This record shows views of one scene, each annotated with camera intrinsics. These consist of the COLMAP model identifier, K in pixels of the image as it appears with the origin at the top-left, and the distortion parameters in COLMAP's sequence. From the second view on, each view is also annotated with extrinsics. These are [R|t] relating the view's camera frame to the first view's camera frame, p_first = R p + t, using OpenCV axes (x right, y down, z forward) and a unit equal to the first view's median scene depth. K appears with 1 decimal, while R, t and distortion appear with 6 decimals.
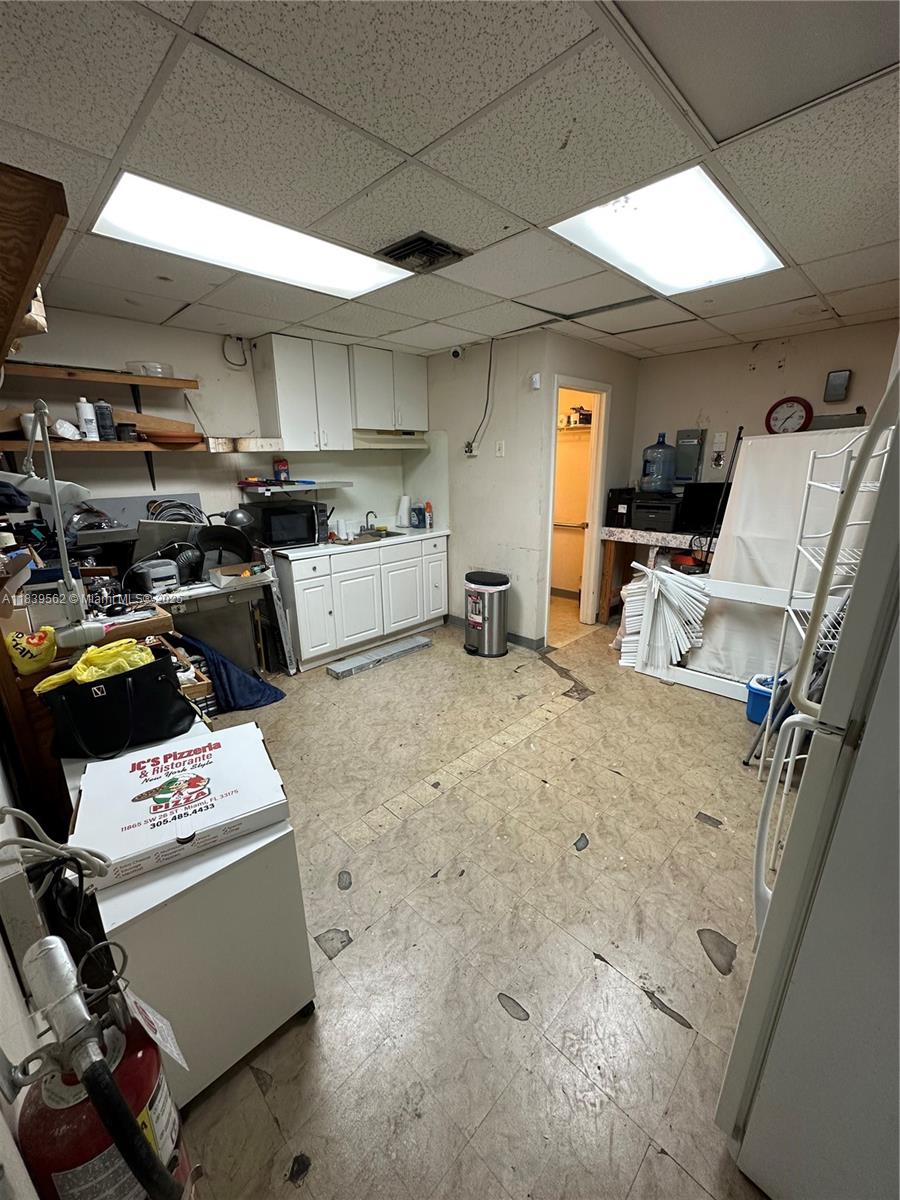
lens RADIAL K [[478.4, 0, 451.5], [0, 478.4, 596.6], [0, 0, 1]] dist [-0.000476, -0.000073]
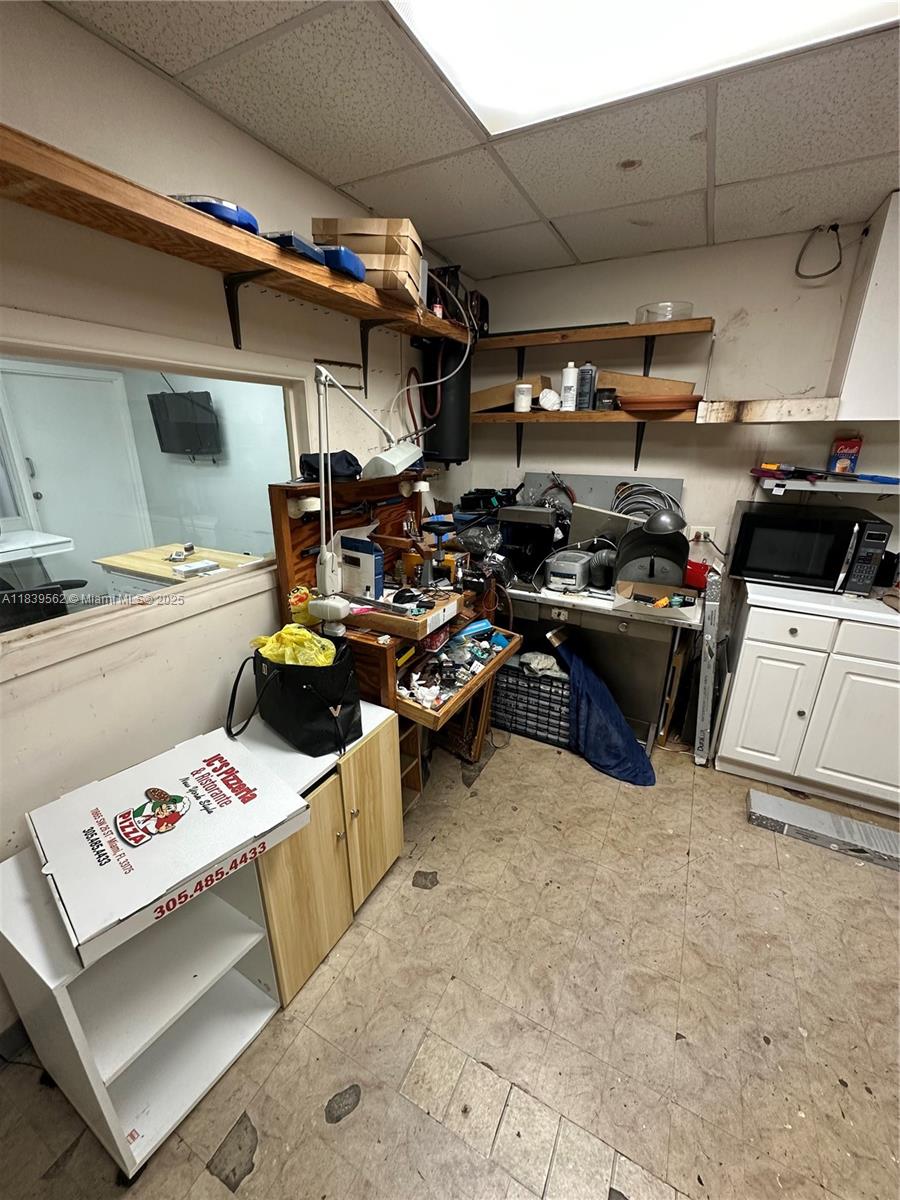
lens RADIAL K [[478.4, 0, 451.5], [0, 478.4, 596.6], [0, 0, 1]] dist [-0.000476, -0.000073]
pose [[0.290659, 0.323472, -0.900490, 0.105628], [-0.275287, 0.929600, 0.245072, -0.141408], [0.916370, 0.176661, 0.359245, 0.473667]]
